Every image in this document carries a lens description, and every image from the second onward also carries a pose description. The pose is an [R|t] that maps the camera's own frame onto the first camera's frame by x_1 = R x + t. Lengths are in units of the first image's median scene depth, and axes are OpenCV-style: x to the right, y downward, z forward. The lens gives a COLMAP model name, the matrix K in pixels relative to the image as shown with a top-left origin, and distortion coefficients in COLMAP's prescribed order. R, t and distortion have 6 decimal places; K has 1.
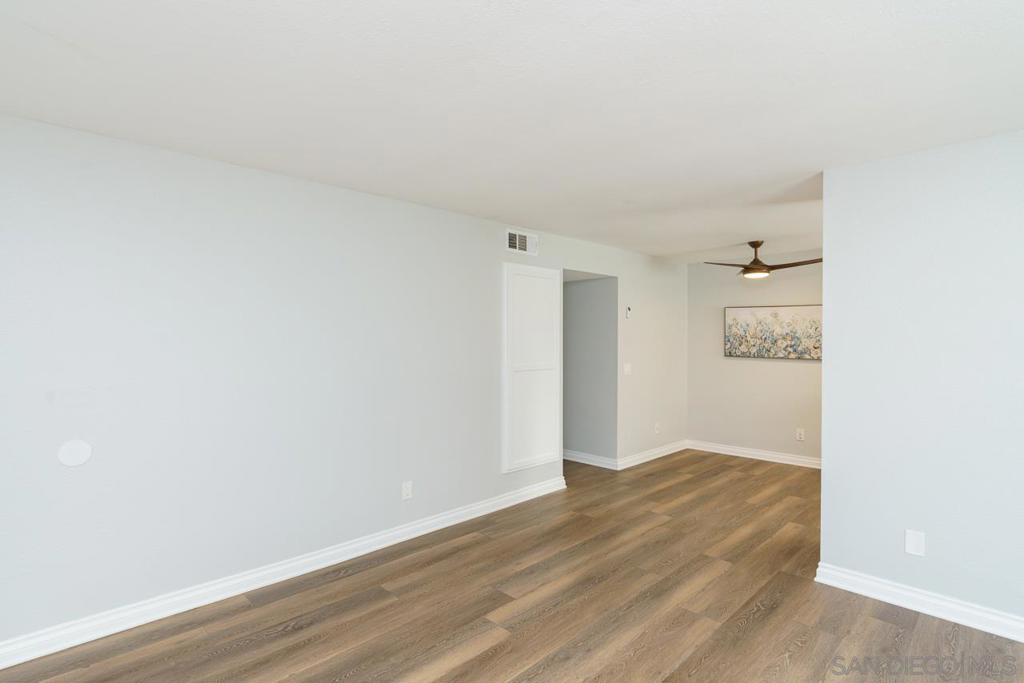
lens RADIAL K [[517.0, 0, 510.2], [0, 517.0, 332.9], [0, 0, 1]] dist [0.000043, 0.005170]
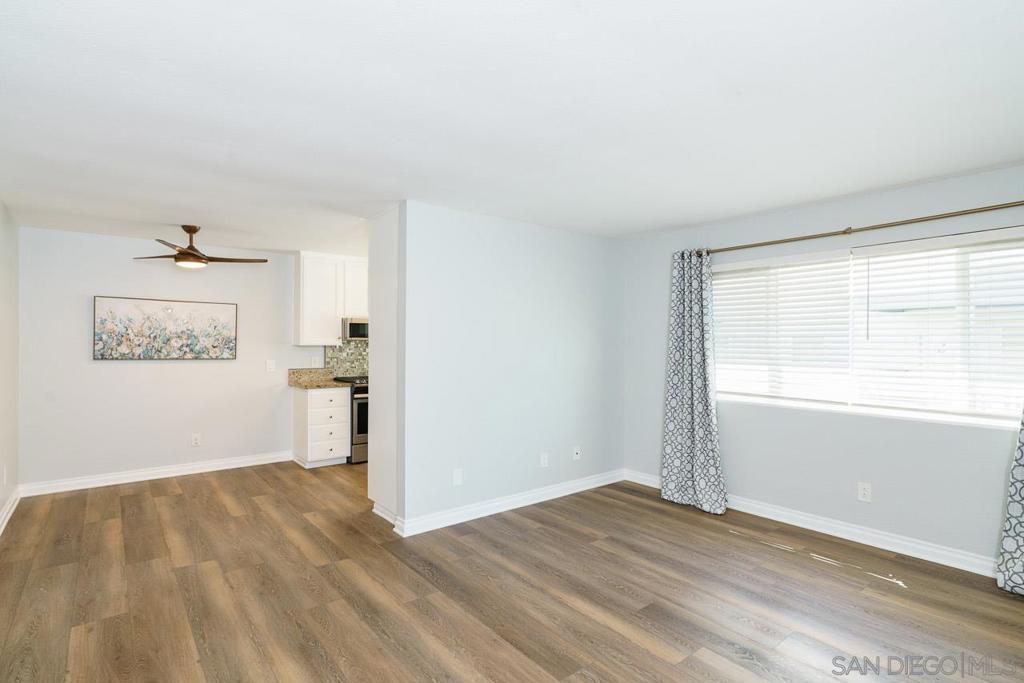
lens RADIAL K [[517.0, 0, 512.0], [0, 517.0, 334.7], [0, 0, 1]] dist [0.000043, 0.005170]
pose [[0.106296, 0.013196, 0.994247, -0.311809], [-0.013776, 0.999836, -0.011797, 0.009608], [-0.994239, -0.012442, 0.106460, 0.333271]]
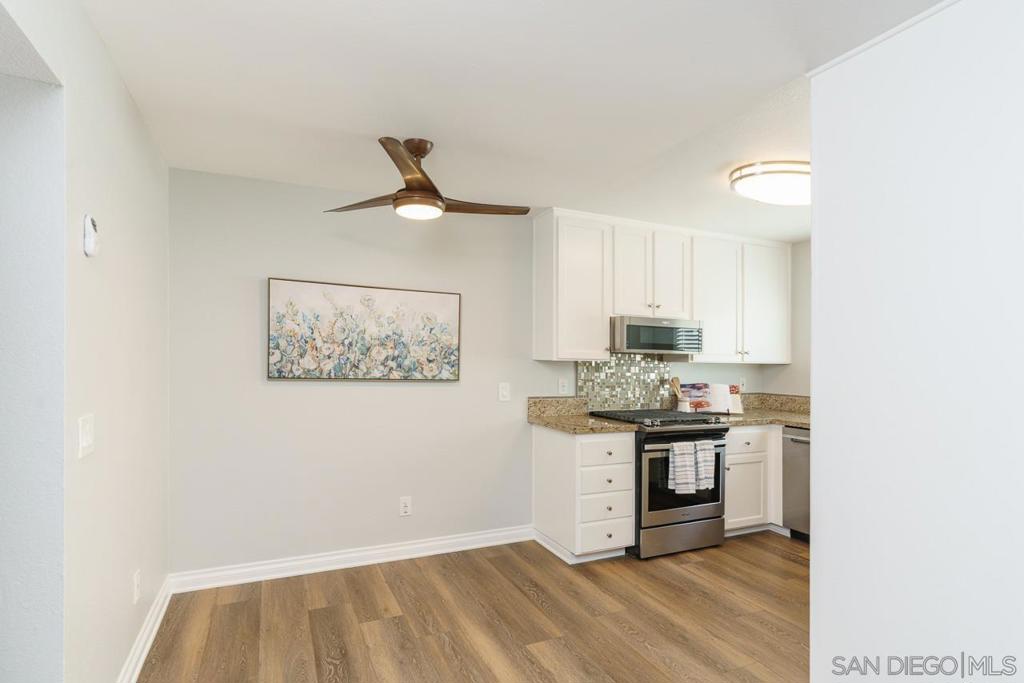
lens RADIAL K [[517.0, 0, 508.3], [0, 517.0, 368.7], [0, 0, 1]] dist [0.000043, 0.005170]
pose [[0.336934, -0.012080, 0.941451, 0.038945], [-0.023573, 0.999496, 0.021261, 0.022194], [-0.941233, -0.029356, 0.336480, 0.689686]]
